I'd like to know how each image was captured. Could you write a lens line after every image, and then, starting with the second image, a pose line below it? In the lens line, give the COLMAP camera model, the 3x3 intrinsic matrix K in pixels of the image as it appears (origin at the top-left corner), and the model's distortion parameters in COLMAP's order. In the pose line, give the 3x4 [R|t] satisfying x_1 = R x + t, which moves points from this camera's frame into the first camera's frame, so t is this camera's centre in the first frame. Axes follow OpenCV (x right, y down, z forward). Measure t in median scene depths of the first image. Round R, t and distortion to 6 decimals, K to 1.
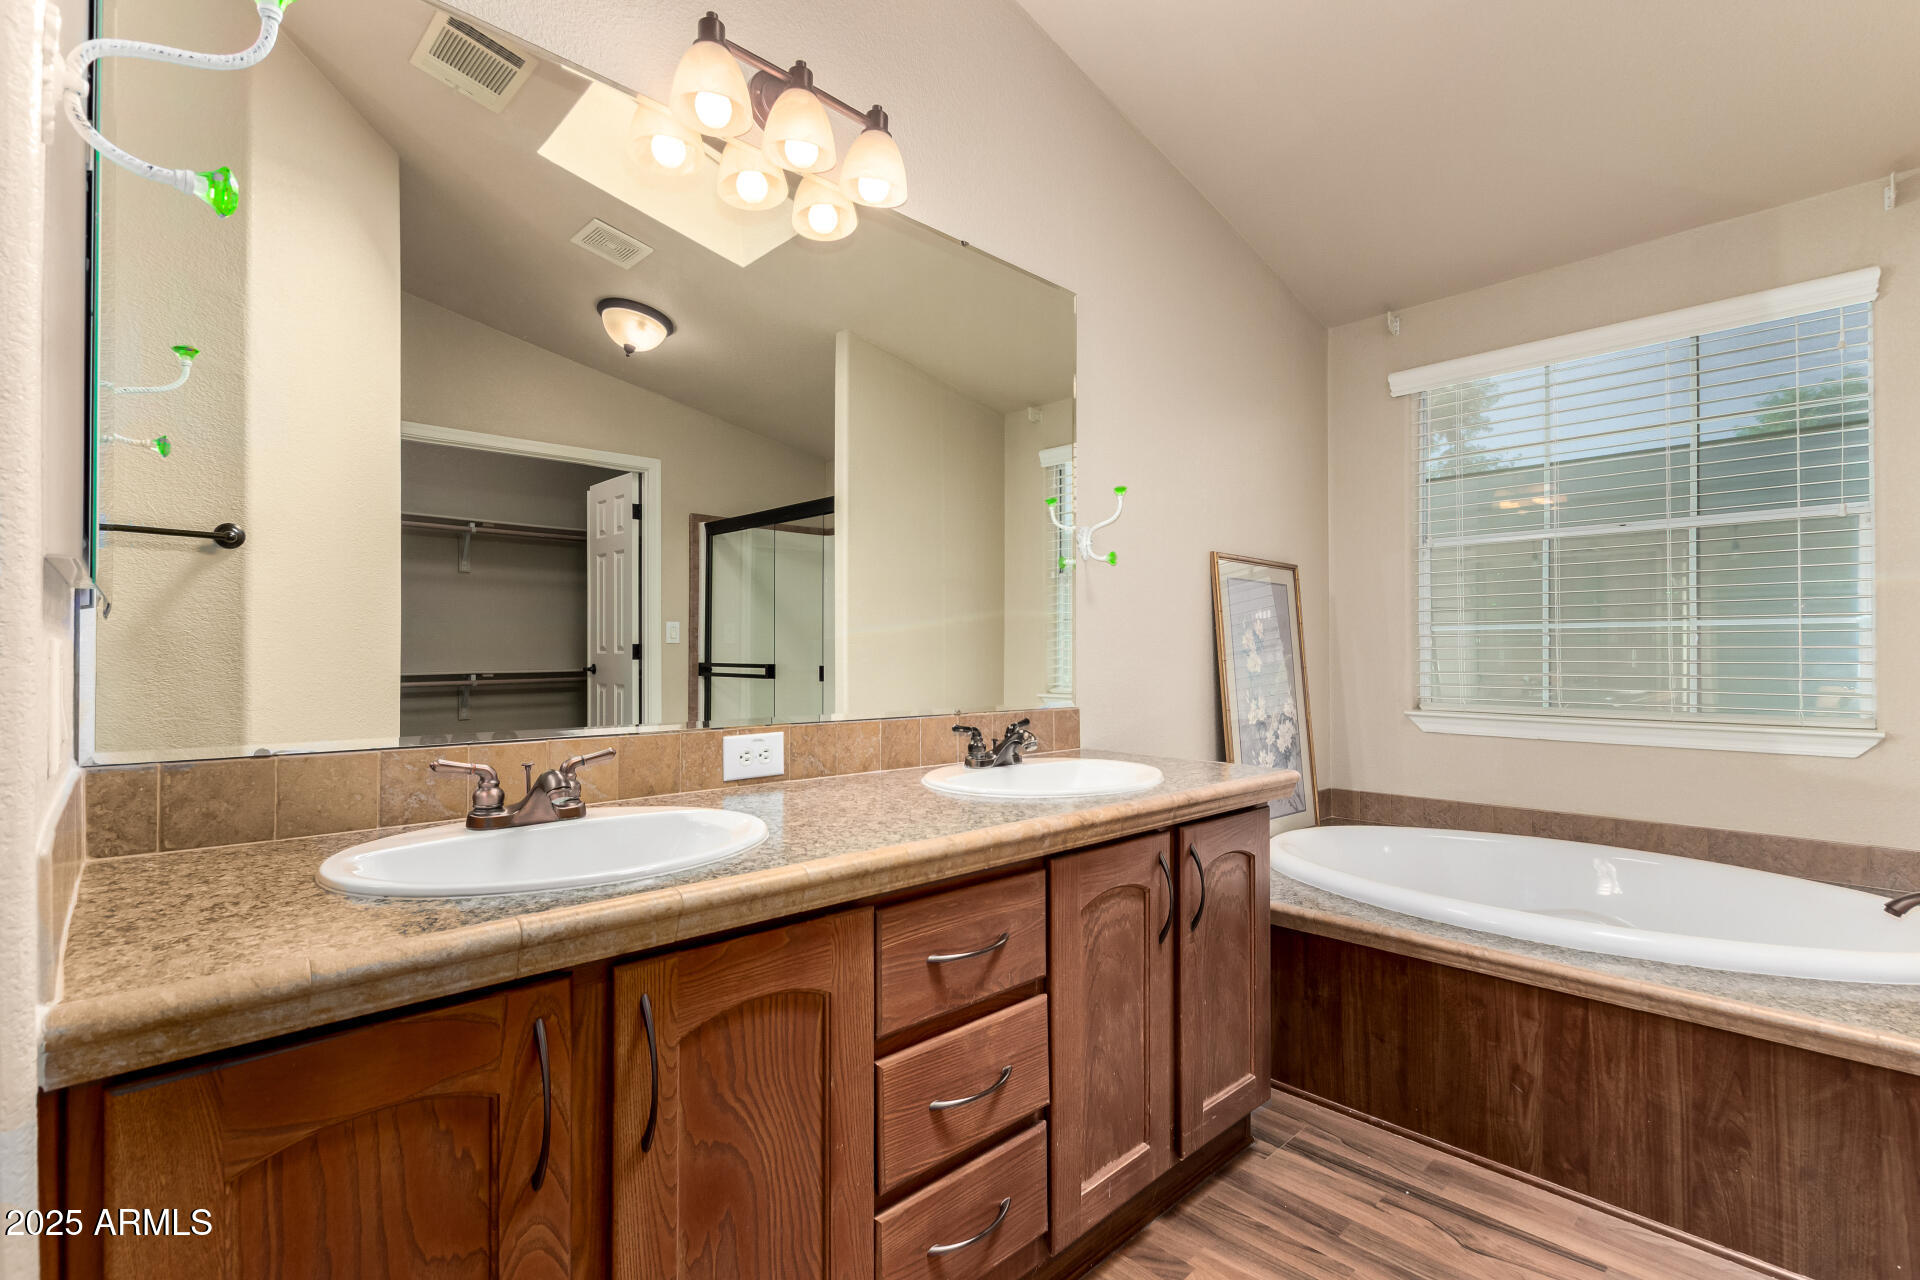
lens RADIAL K [[873.7, 0, 999.9], [0, 873.7, 650.6], [0, 0, 1]] dist [0.007471, -0.003860]
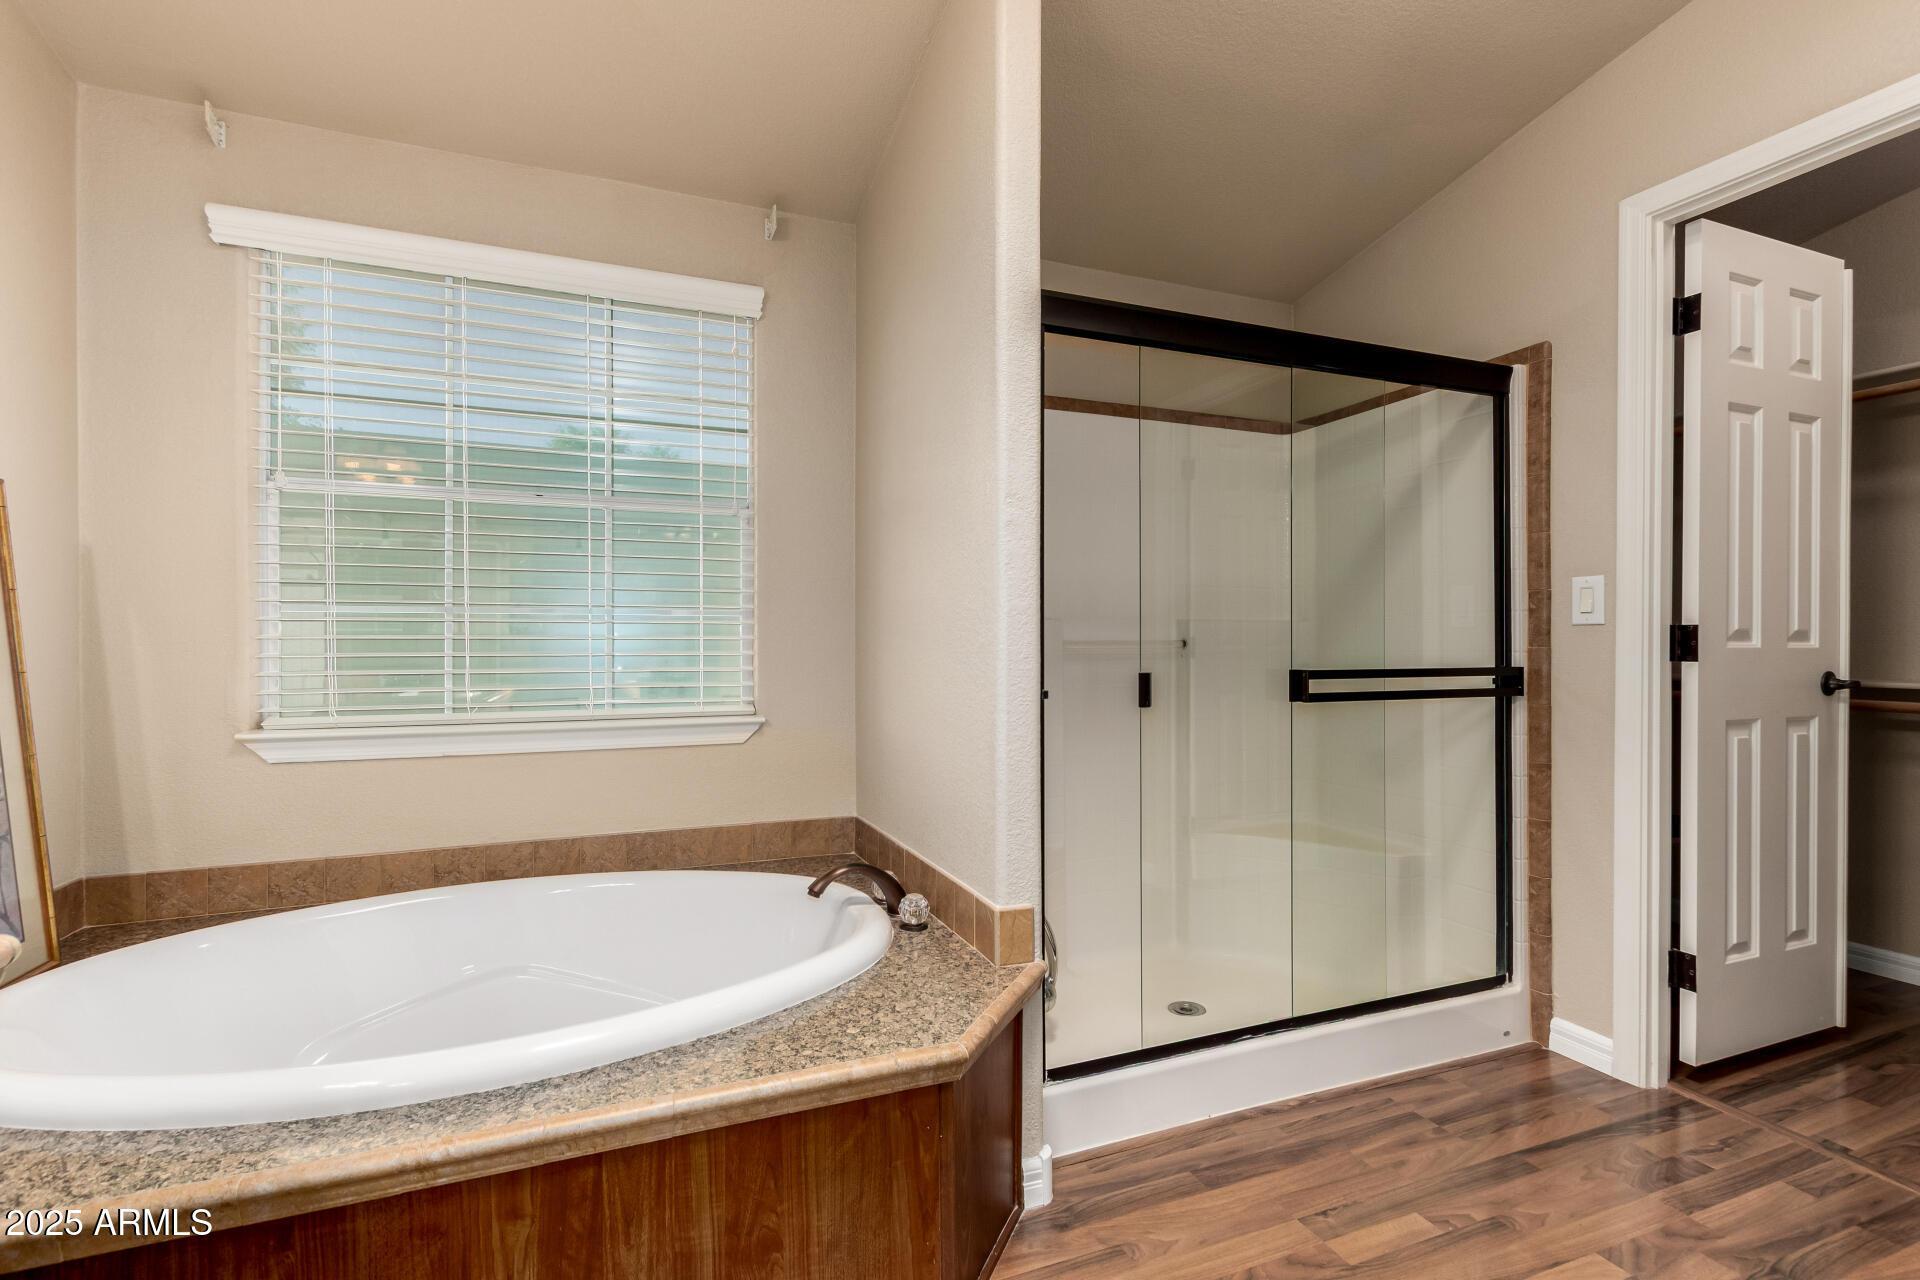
lens RADIAL K [[873.7, 0, 976.1], [0, 873.7, 640.2], [0, 0, 1]] dist [0.007471, -0.003860]
pose [[0.389695, 0.002946, 0.920939, 0.149539], [-0.002638, 0.999994, -0.002083, -0.001485], [-0.920940, -0.001618, 0.389701, 0.456986]]
